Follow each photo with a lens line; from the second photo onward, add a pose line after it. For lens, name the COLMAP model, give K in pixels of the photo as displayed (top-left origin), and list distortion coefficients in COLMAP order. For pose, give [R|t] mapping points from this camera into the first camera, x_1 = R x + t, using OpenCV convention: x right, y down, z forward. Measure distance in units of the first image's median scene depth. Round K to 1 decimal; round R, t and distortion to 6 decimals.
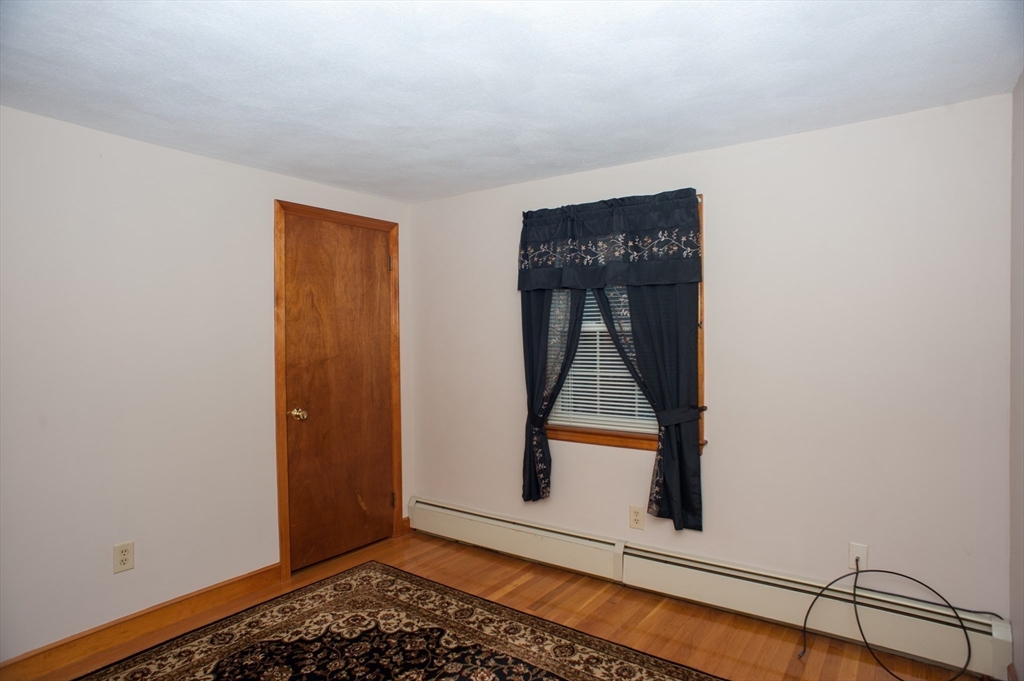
lens RADIAL K [[579.0, 0, 510.1], [0, 579.0, 344.5], [0, 0, 1]] dist [-0.104266, 0.069634]
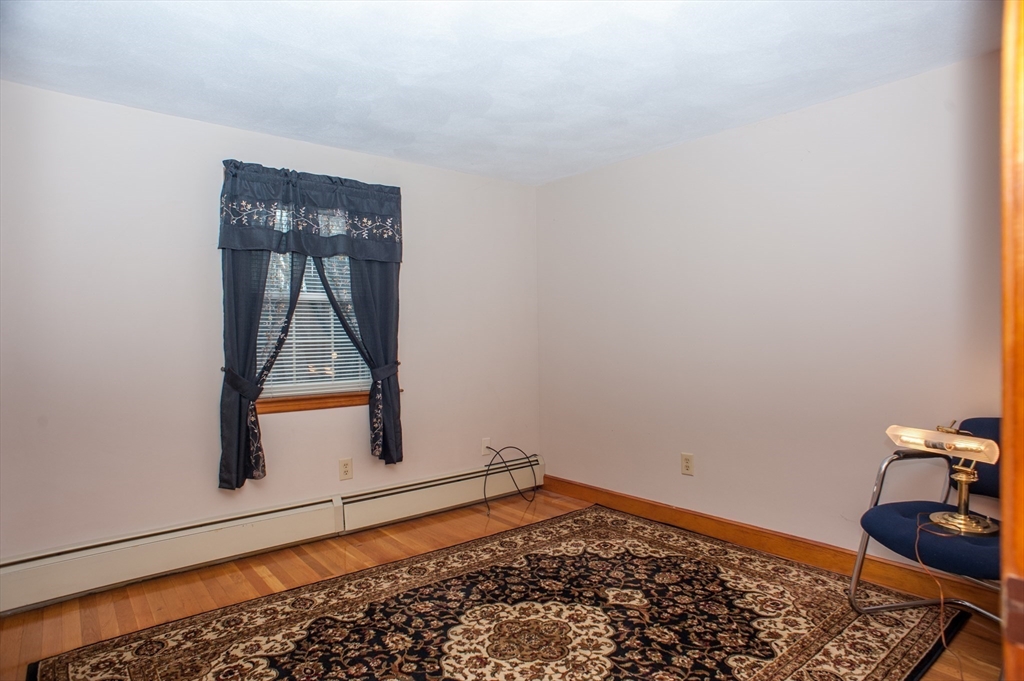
lens RADIAL K [[579.0, 0, 510.1], [0, 579.0, 344.5], [0, 0, 1]] dist [-0.104266, 0.069634]
pose [[0.253754, -0.010784, 0.967209, -0.810611], [0.031542, 0.999498, 0.002869, 0.072403], [-0.966754, 0.029779, 0.253967, 0.429182]]
